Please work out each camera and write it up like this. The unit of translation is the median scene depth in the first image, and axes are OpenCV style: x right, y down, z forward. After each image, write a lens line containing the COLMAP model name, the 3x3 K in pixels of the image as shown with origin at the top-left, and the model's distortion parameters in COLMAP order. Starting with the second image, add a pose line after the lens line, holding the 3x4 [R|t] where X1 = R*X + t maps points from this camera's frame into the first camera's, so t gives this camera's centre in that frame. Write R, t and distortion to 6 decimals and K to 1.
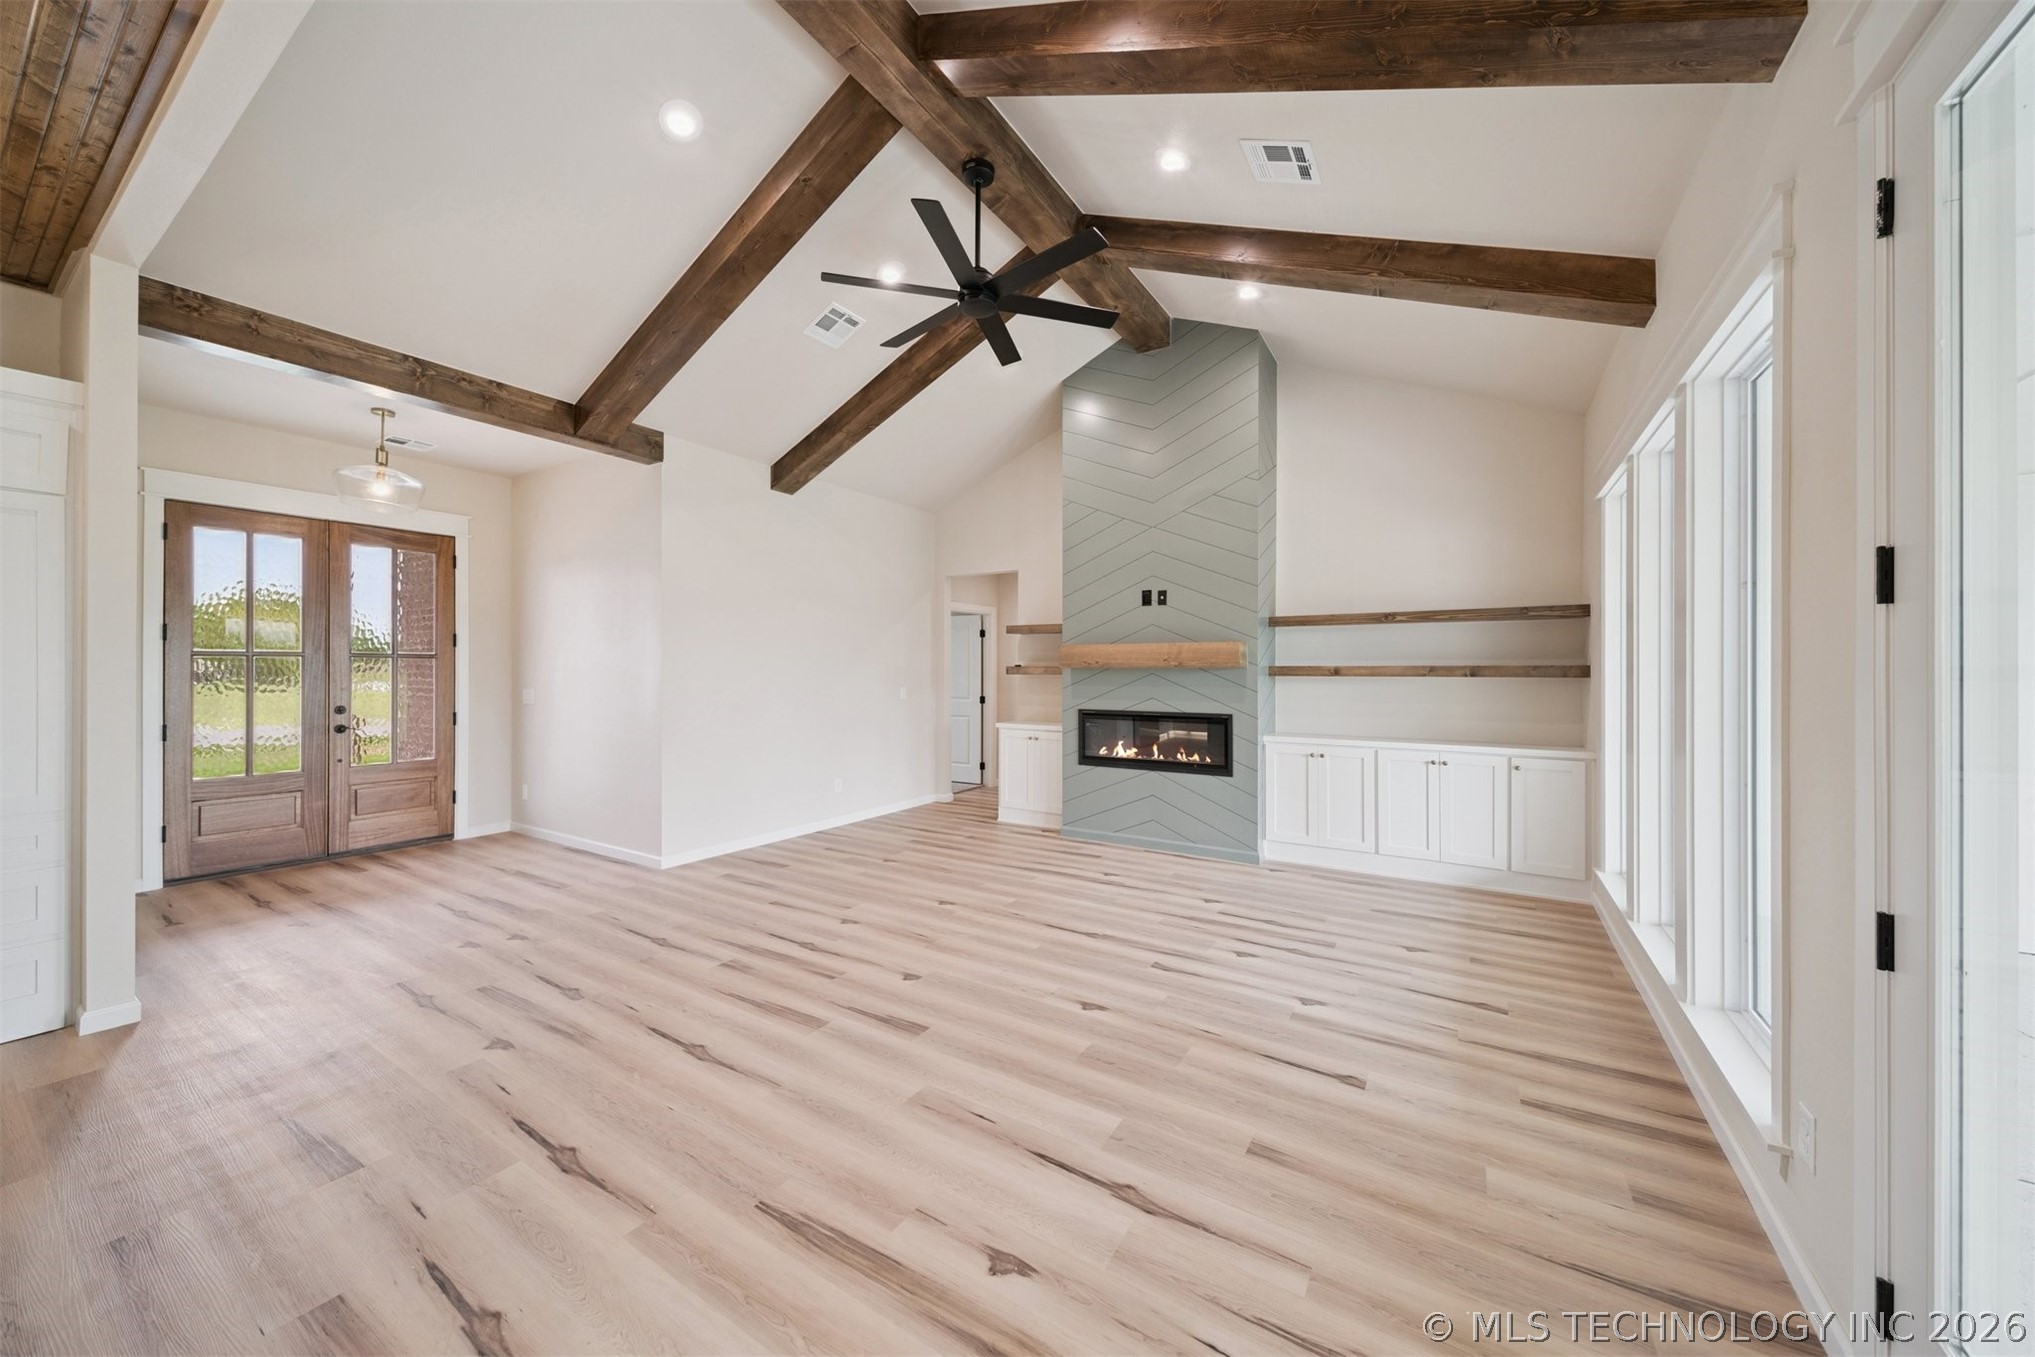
lens RADIAL K [[712.7, 0, 1001.3], [0, 712.7, 673.7], [0, 0, 1]] dist [0.008287, -0.000037]
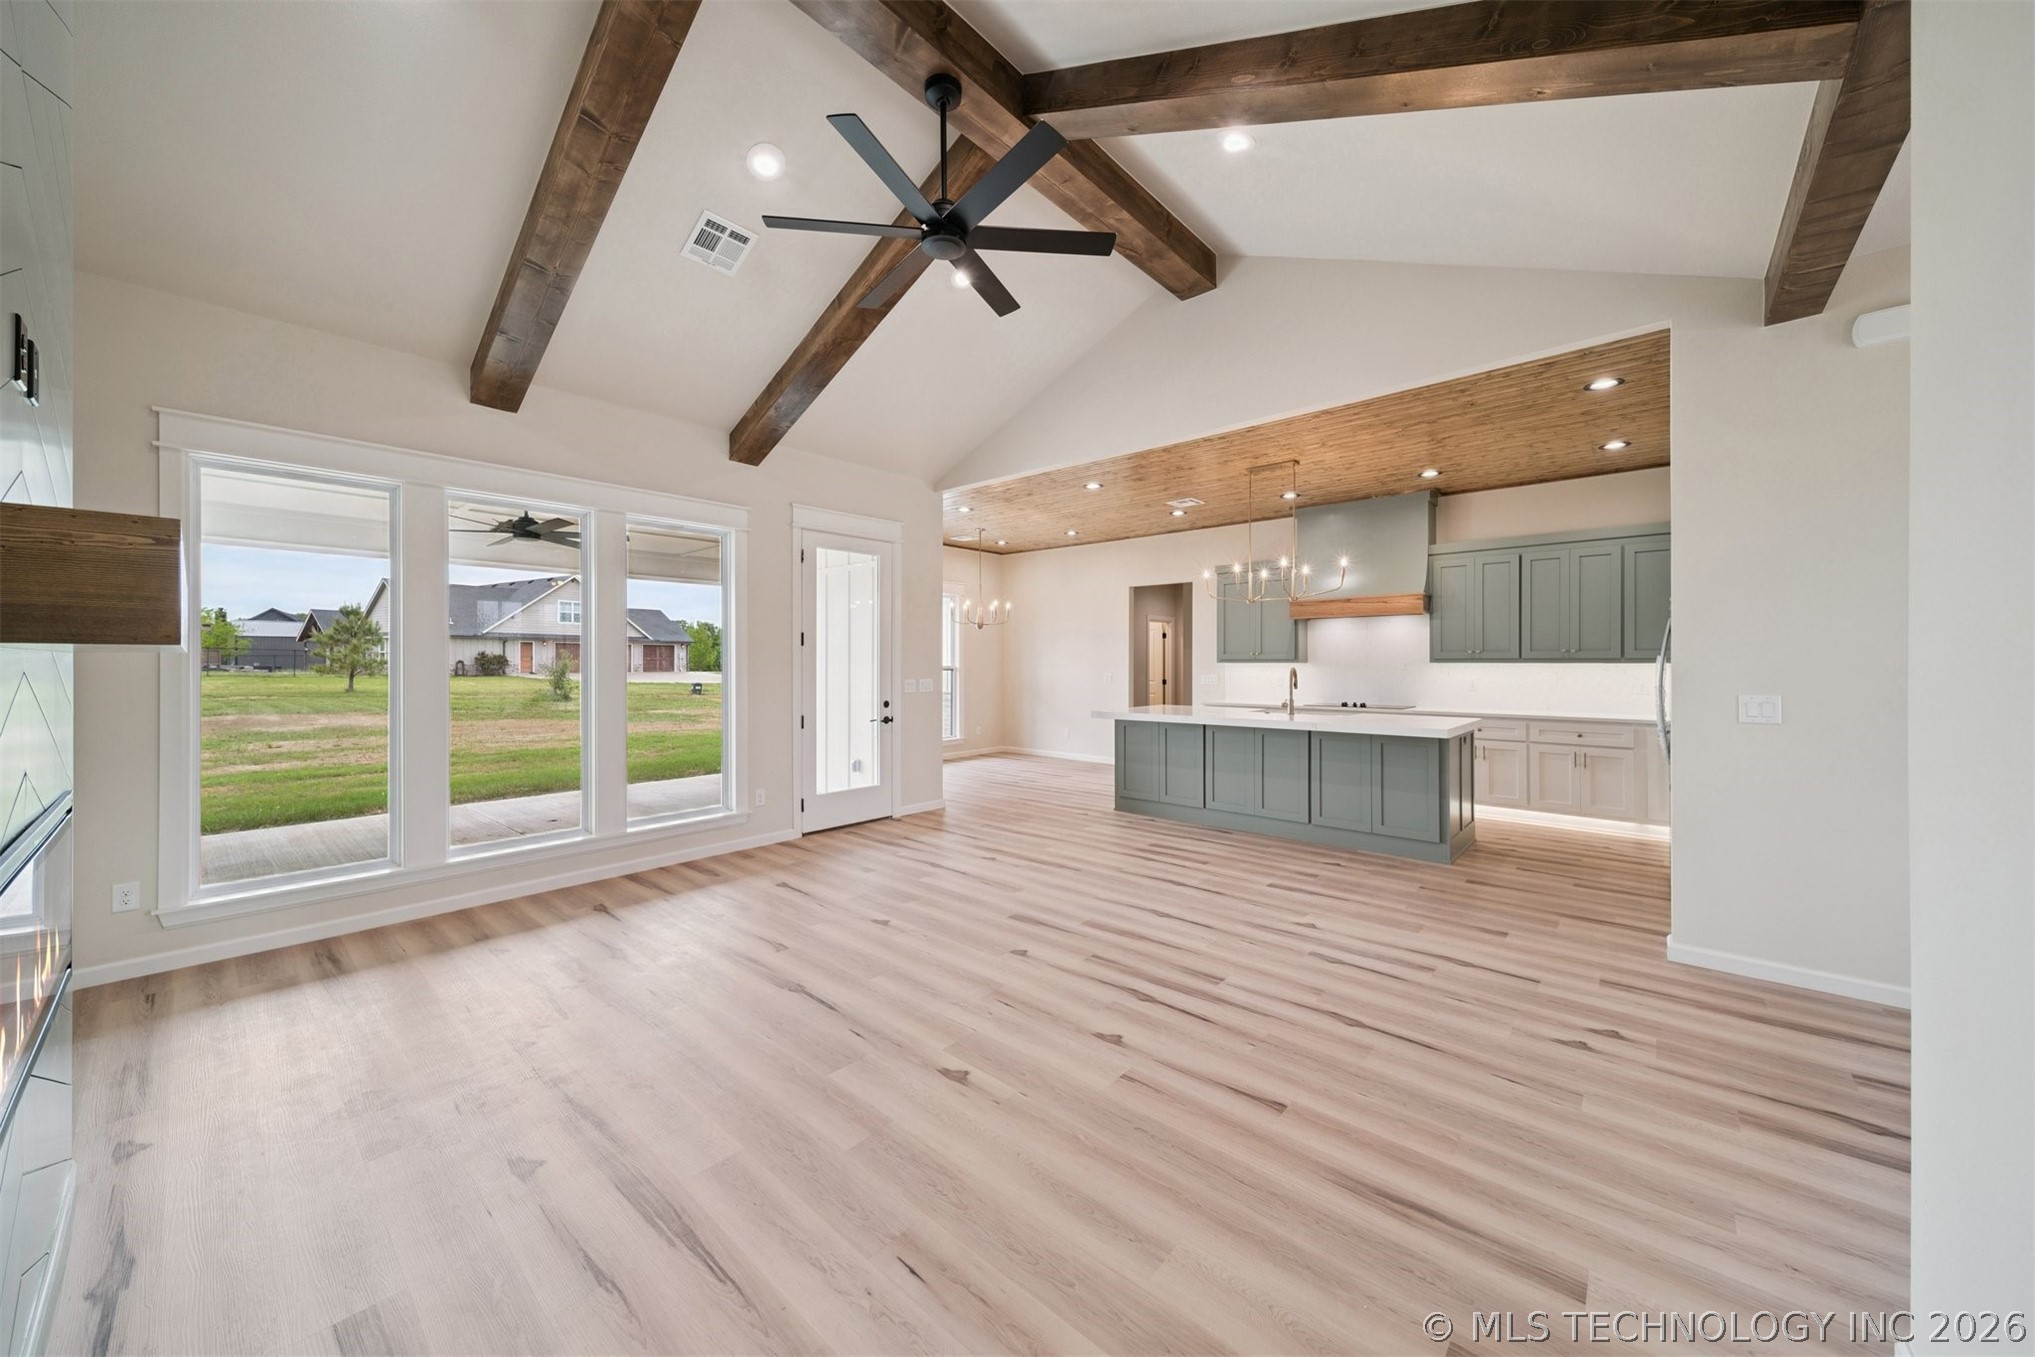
lens RADIAL K [[720.9, 0, 996.8], [0, 720.9, 663.5], [0, 0, 1]] dist [0.008777, -0.000145]
pose [[-0.987079, -0.001623, 0.160229, -0.231778], [-0.000207, 0.999961, 0.008849, -0.010129], [-0.160237, 0.008701, -0.987040, 1.811091]]
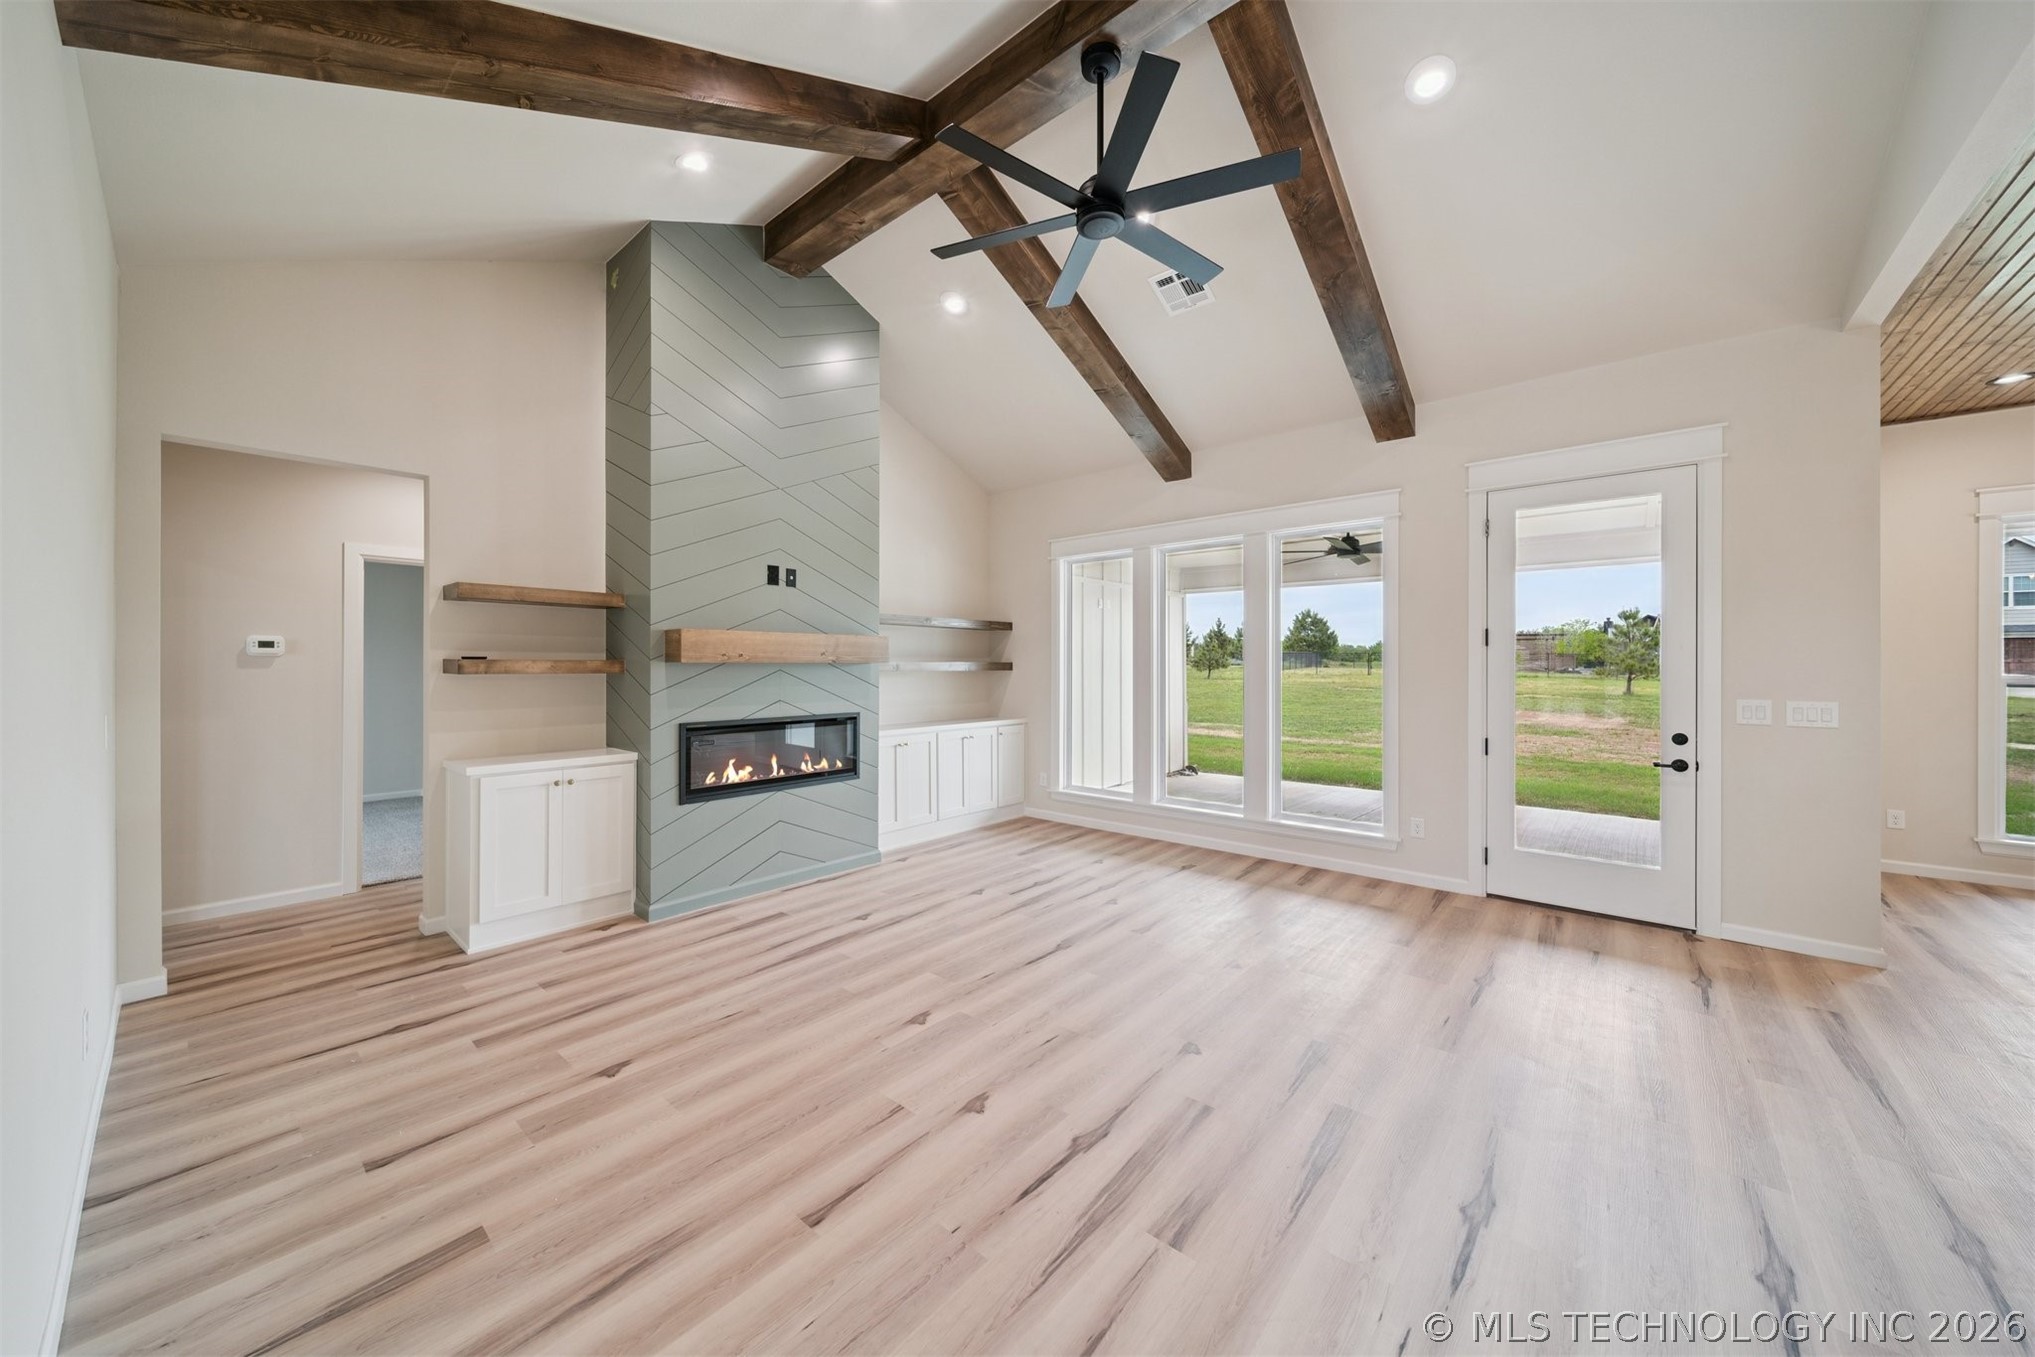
lens RADIAL K [[716.3, 0, 1002.2], [0, 716.3, 664.9], [0, 0, 1]] dist [0.000433, -0.000320]
pose [[0.142856, -0.002197, 0.989741, -0.841116], [0.005090, 0.999986, 0.001485, -0.008931], [-0.989730, 0.004826, 0.142866, 0.962512]]
